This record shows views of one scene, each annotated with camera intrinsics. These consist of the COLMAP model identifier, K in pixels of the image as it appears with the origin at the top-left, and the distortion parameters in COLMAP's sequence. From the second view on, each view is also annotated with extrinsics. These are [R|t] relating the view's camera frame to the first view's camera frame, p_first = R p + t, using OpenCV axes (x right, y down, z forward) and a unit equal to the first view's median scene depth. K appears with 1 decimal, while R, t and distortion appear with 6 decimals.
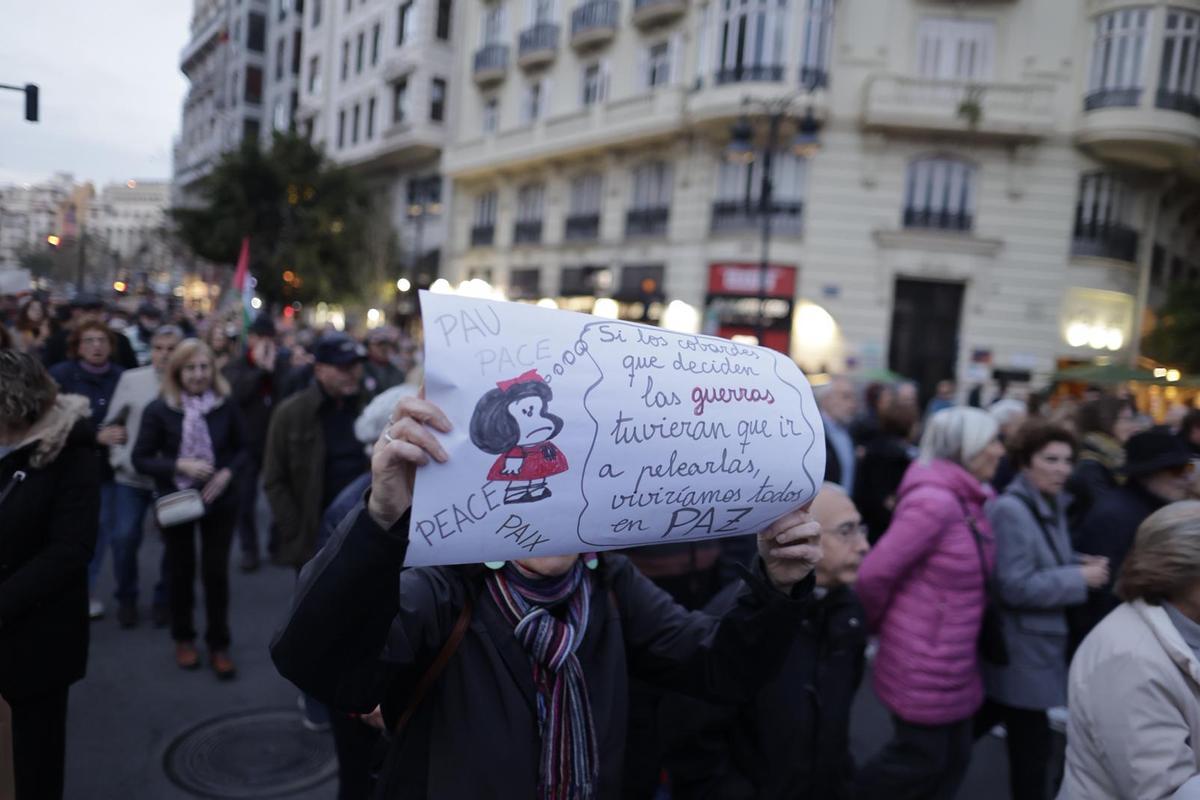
lens RADIAL K [[811.6, 0, 600.0], [0, 811.6, 400.0], [0, 0, 1]] dist [-0.057504, 0.046056]
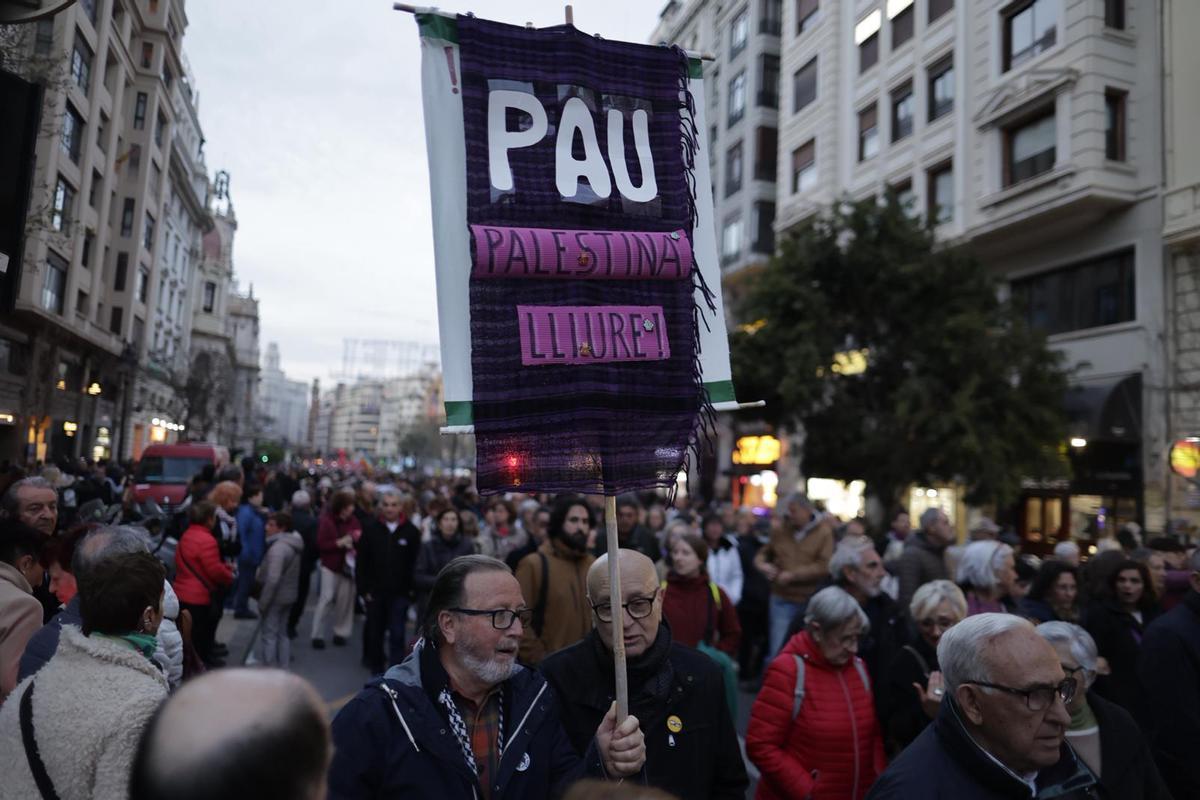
lens RADIAL K [[811.6, 0, 600.0], [0, 811.6, 400.0], [0, 0, 1]] dist [-0.057504, 0.046056]
pose [[0.933113, -0.064107, -0.353822, -0.238049], [-0.007578, 0.980255, -0.197591, -0.040641], [0.359503, 0.187056, 0.914203, 0.248069]]
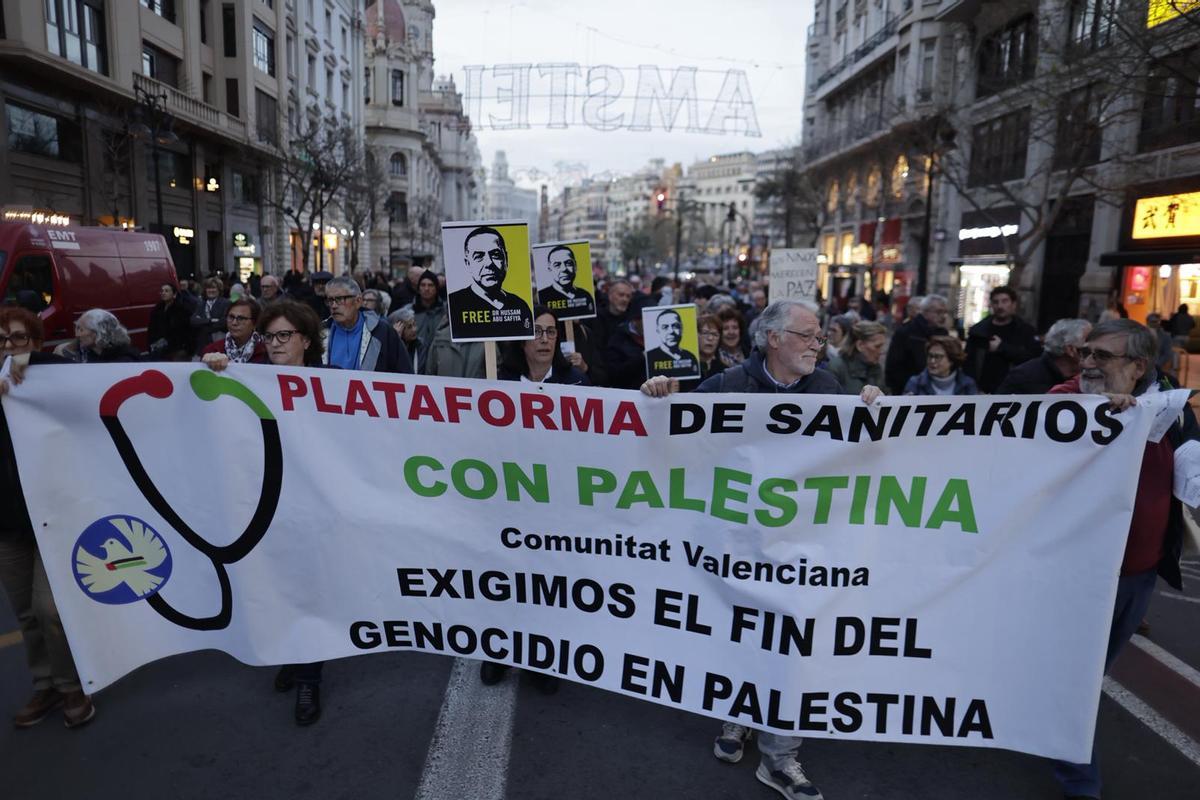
lens RADIAL K [[811.6, 0, 600.0], [0, 811.6, 400.0], [0, 0, 1]] dist [-0.057504, 0.046056]
pose [[0.793157, 0.033395, -0.608101, -0.353626], [-0.007590, 0.998960, 0.044960, -0.065259], [0.608970, -0.031045, 0.792585, 0.485425]]
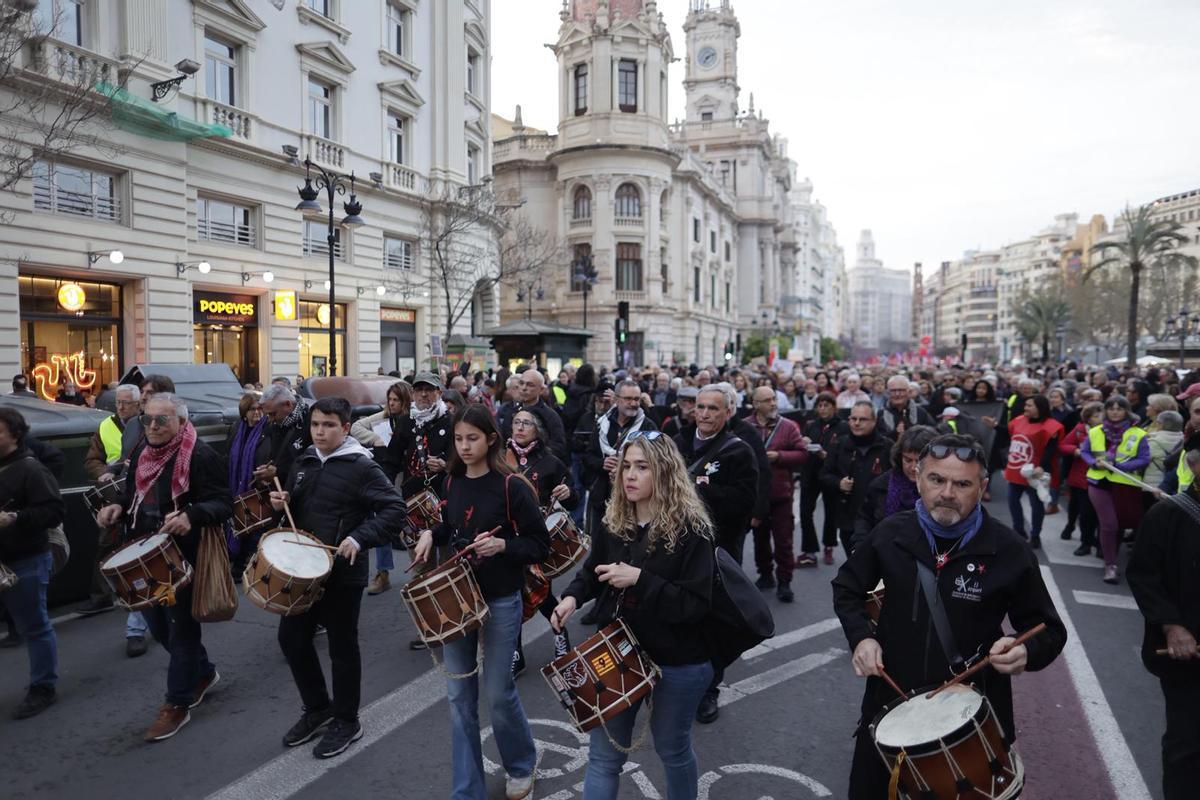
lens RADIAL K [[811.6, 0, 600.0], [0, 811.6, 400.0], [0, 0, 1]] dist [-0.057504, 0.046056]
pose [[0.445248, -0.040004, -0.894513, -0.775692], [-0.031473, 0.997685, -0.060284, -0.143349], [0.894854, 0.054994, 0.442958, 1.066217]]
